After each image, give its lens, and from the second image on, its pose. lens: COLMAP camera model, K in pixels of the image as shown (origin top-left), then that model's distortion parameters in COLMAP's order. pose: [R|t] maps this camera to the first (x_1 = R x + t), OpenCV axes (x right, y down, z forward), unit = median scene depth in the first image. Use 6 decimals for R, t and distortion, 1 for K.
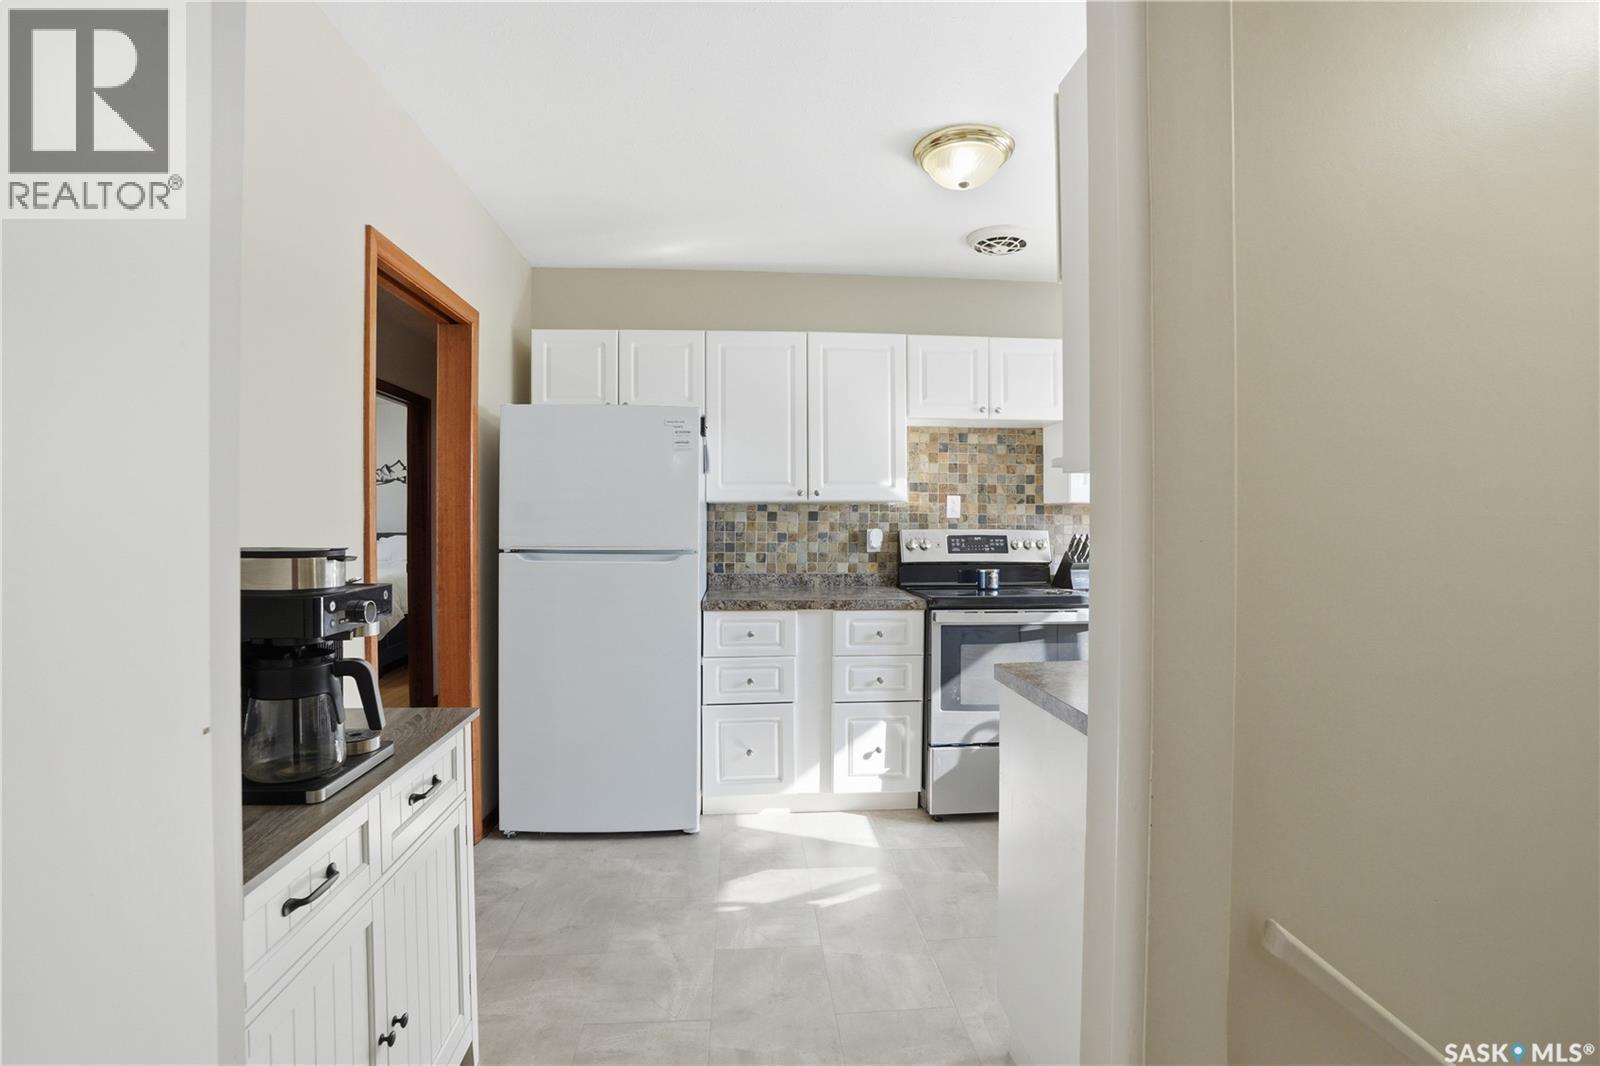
lens RADIAL K [[747.4, 0, 808.7], [0, 747.4, 536.1], [0, 0, 1]] dist [-0.074933, 0.030754]
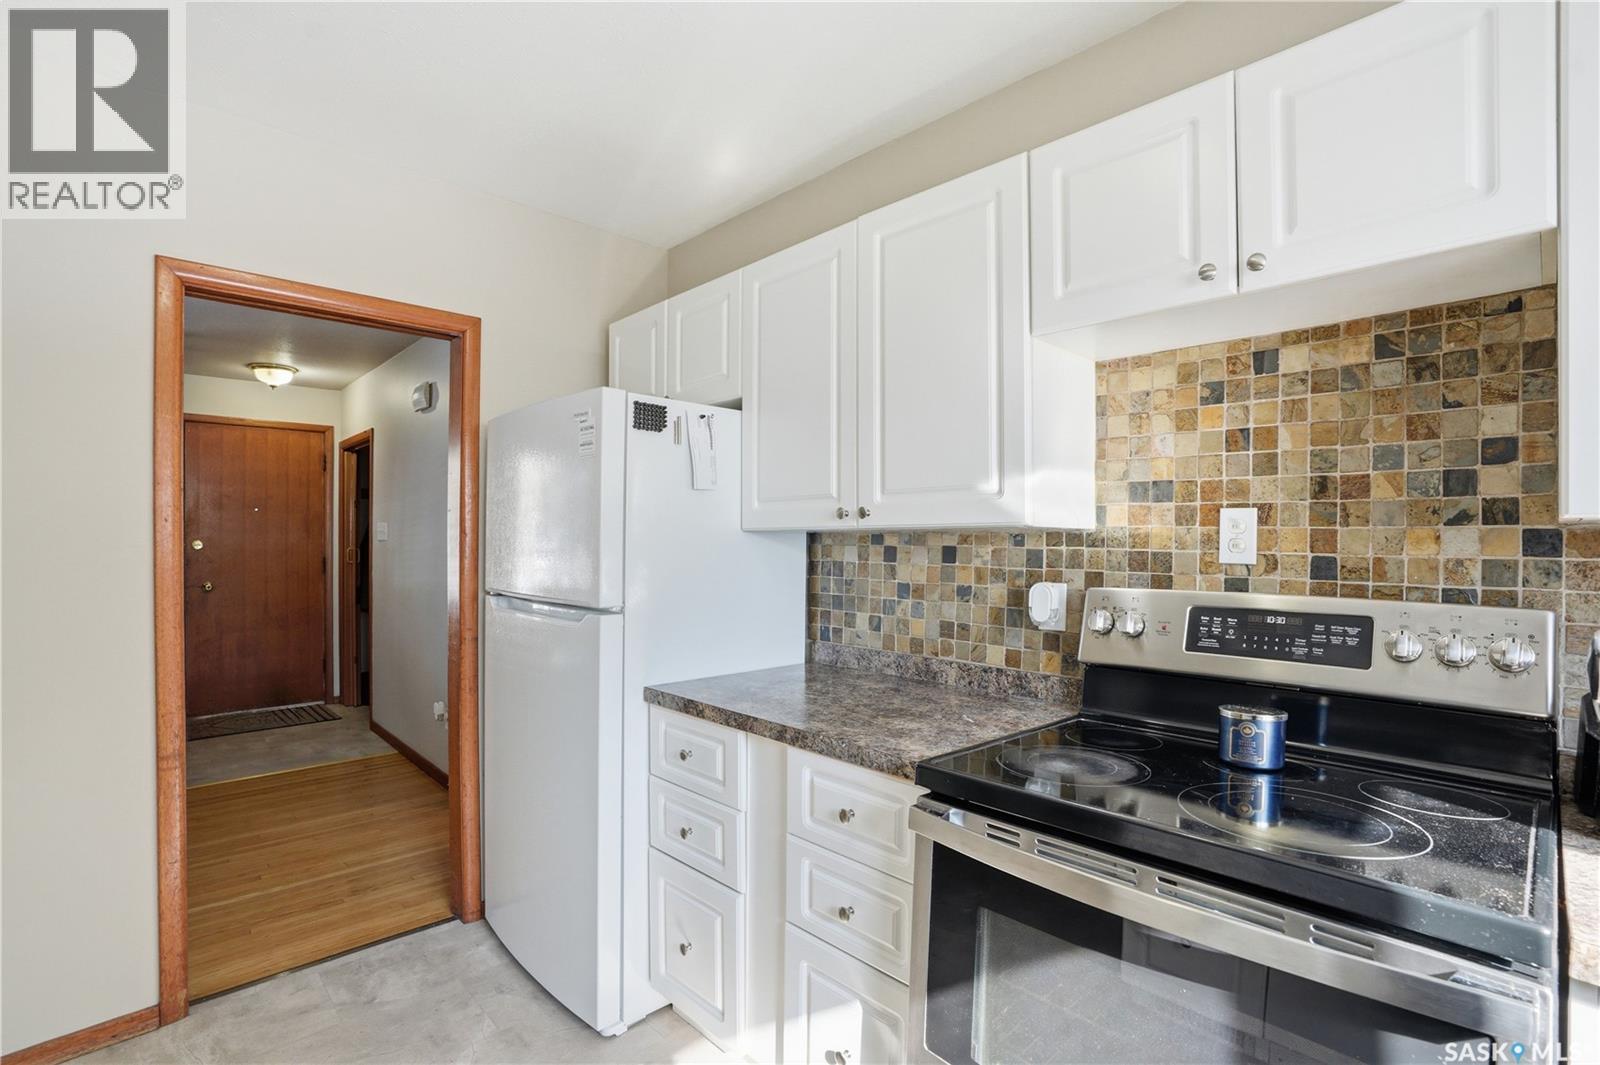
lens RADIAL K [[747.4, 0, 808.7], [0, 747.4, 535.6], [0, 0, 1]] dist [-0.074933, 0.030754]
pose [[0.611601, -0.004808, -0.791152, 0.371099], [-0.022577, 0.999468, -0.023527, -0.025180], [0.790844, 0.032251, 0.611167, 0.584368]]
